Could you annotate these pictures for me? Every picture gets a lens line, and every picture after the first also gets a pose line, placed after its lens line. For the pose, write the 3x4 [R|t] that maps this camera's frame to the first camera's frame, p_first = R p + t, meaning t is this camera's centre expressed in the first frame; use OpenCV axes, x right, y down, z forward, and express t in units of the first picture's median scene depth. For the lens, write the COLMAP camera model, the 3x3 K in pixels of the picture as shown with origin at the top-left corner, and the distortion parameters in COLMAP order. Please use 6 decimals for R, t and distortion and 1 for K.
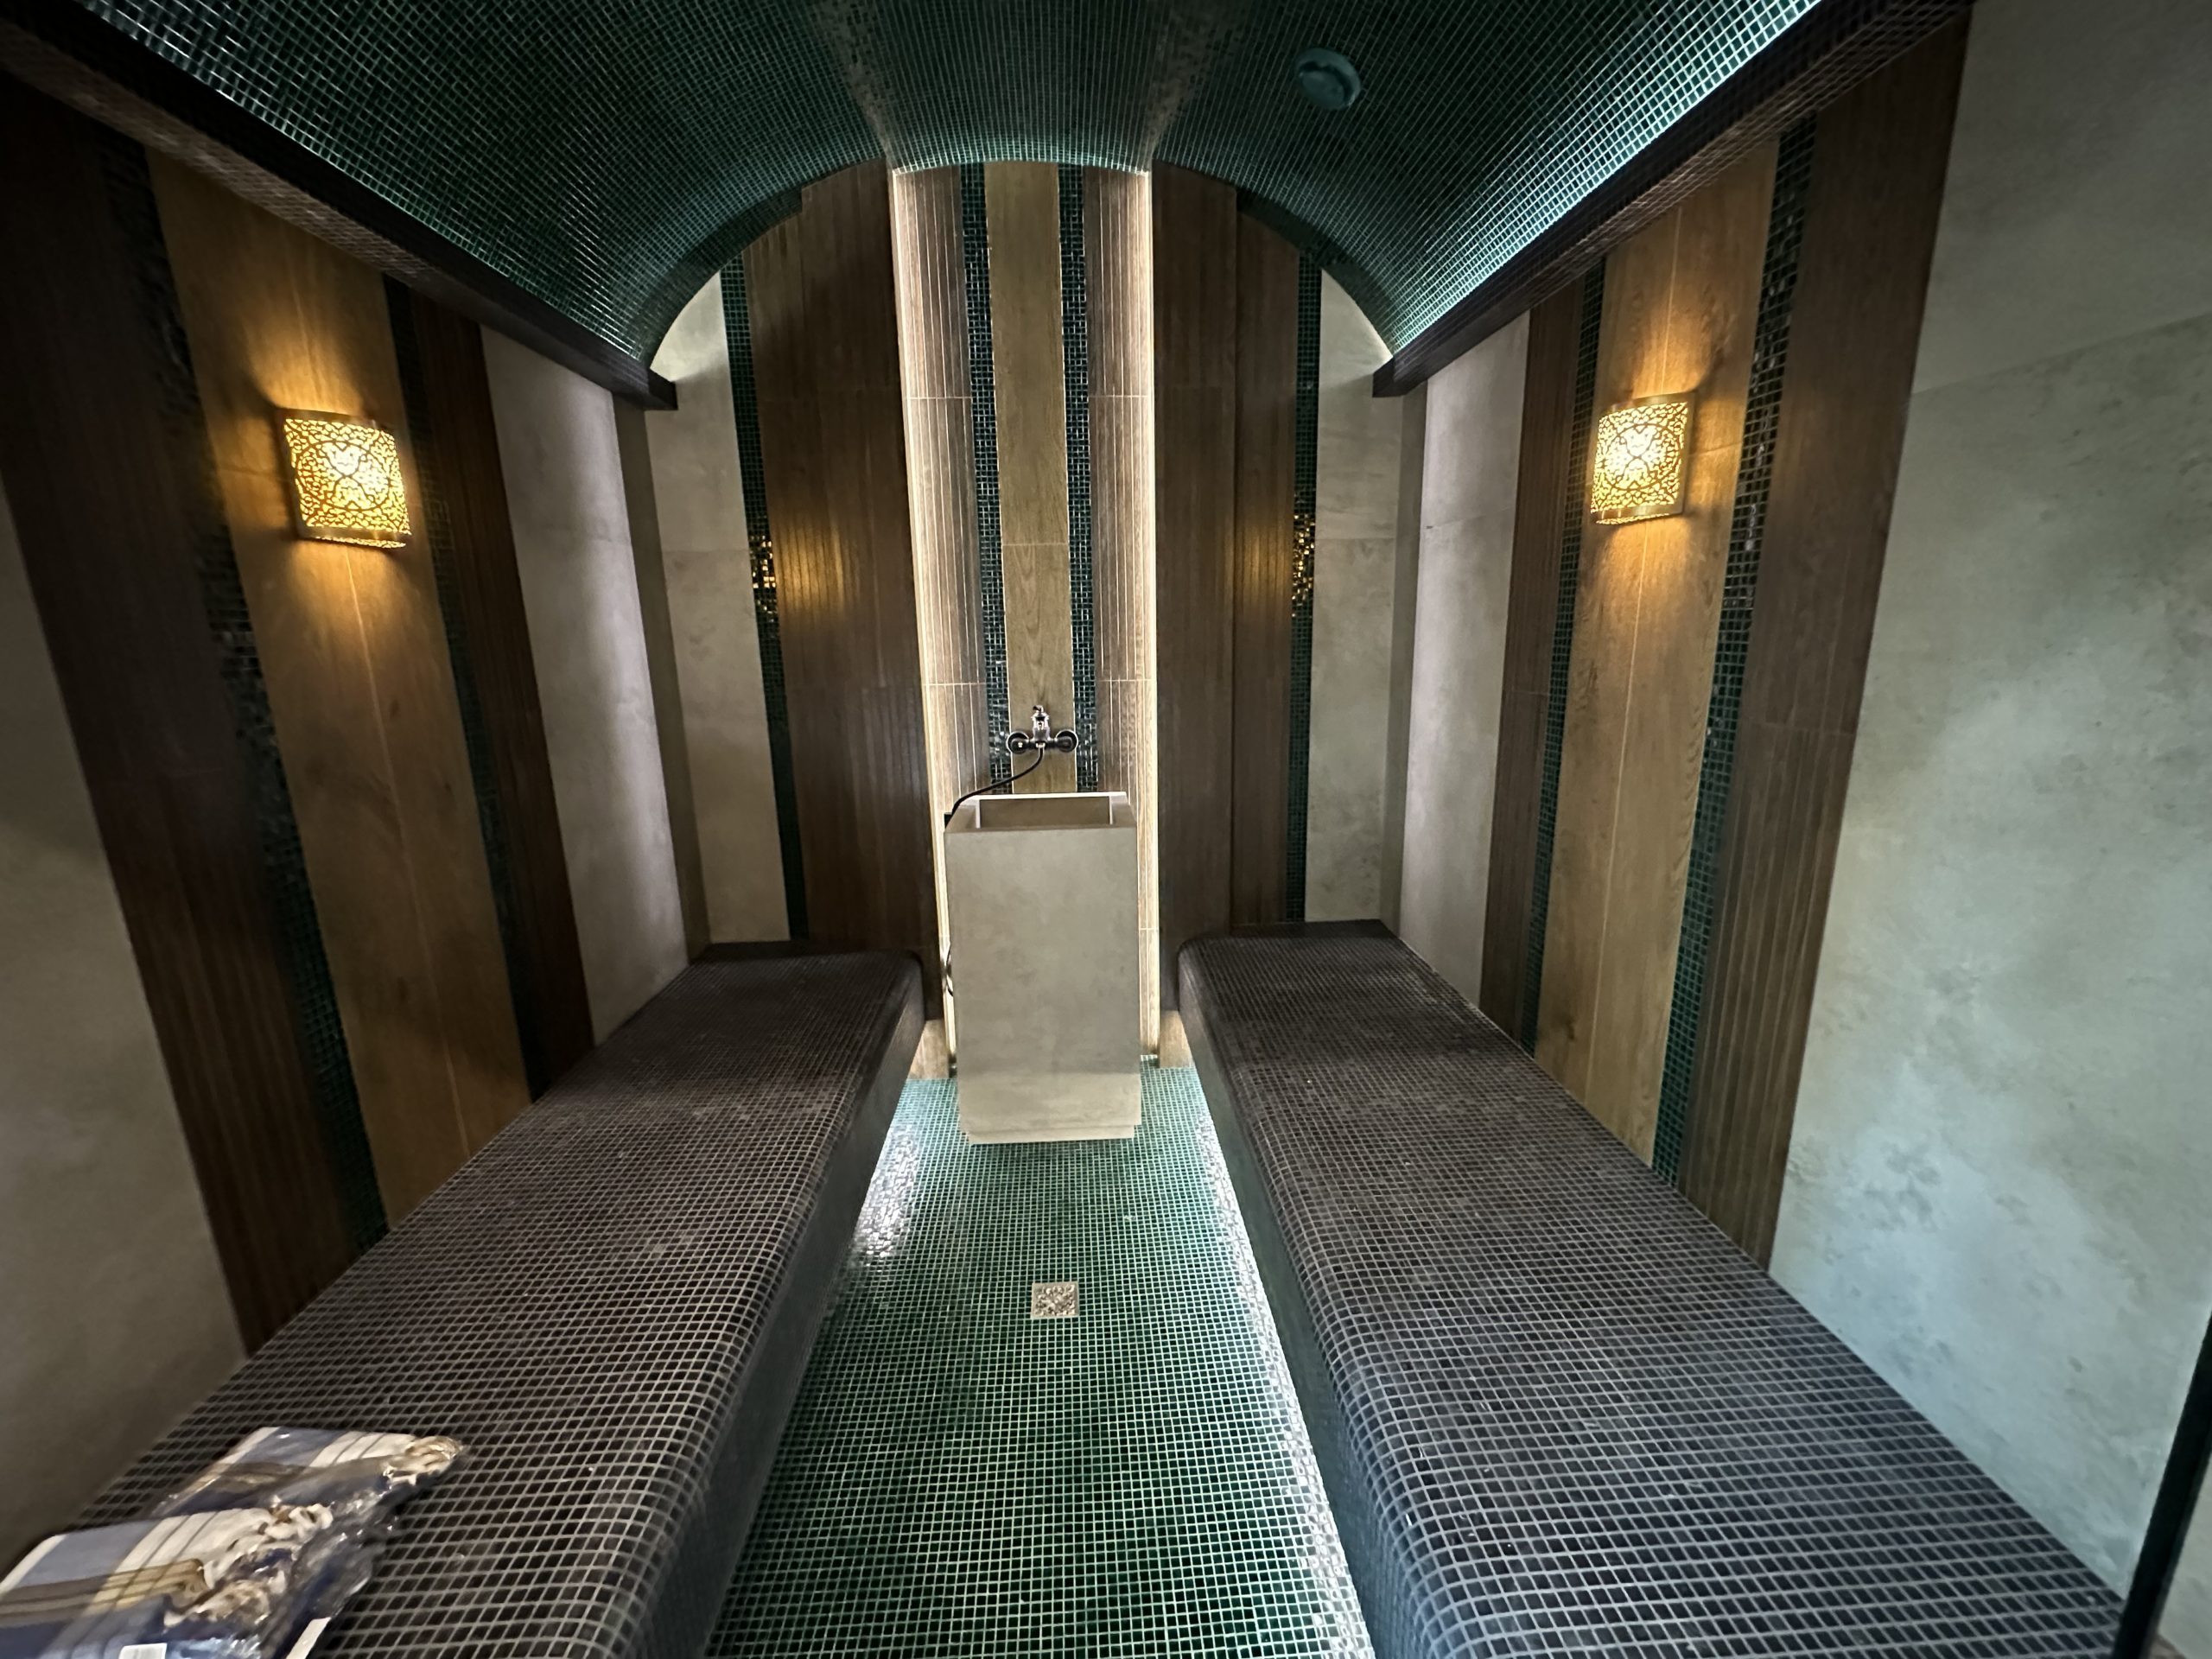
lens RADIAL K [[883.4, 0, 1105.3], [0, 883.4, 821.3], [0, 0, 1]] dist [0.000170, -0.000080]
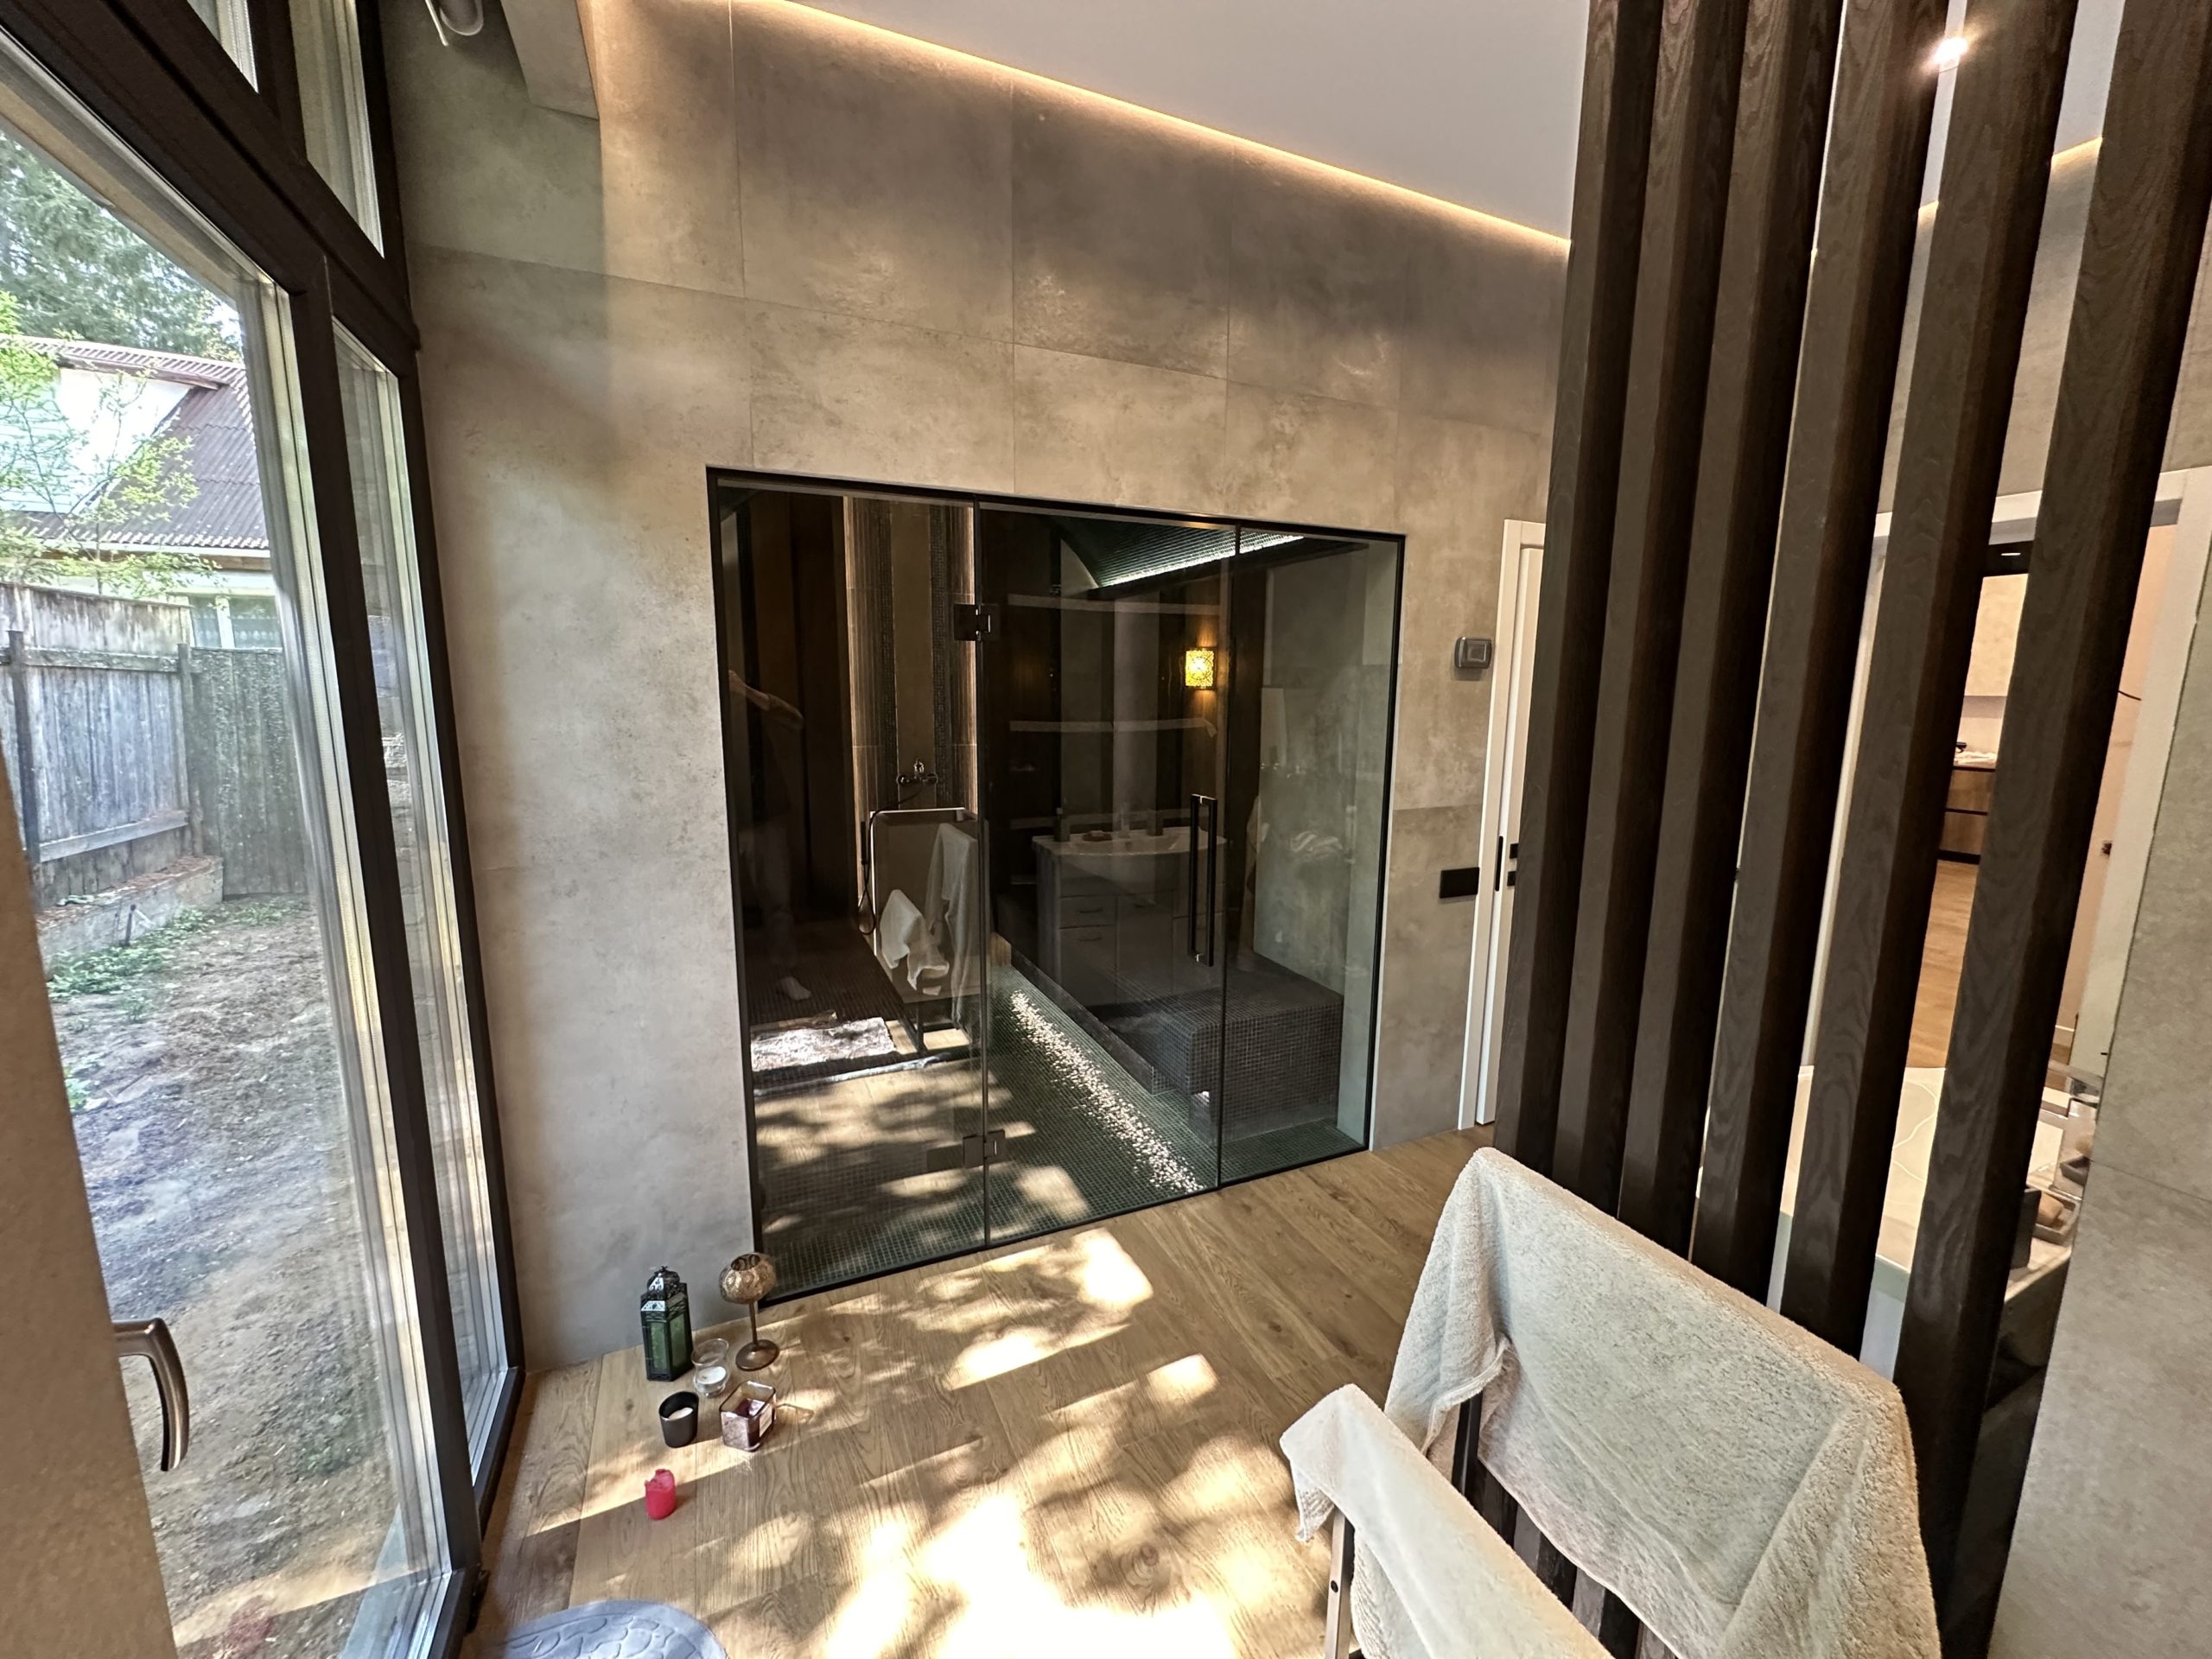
lens RADIAL K [[883.4, 0, 1106.7], [0, 883.4, 836.7], [0, 0, 1]] dist [0.000170, -0.000080]
pose [[0.926986, -0.040602, 0.372892, -0.863531], [0.066747, 0.996113, -0.057469, 0.327356], [-0.369109, 0.078163, 0.926093, -1.666144]]
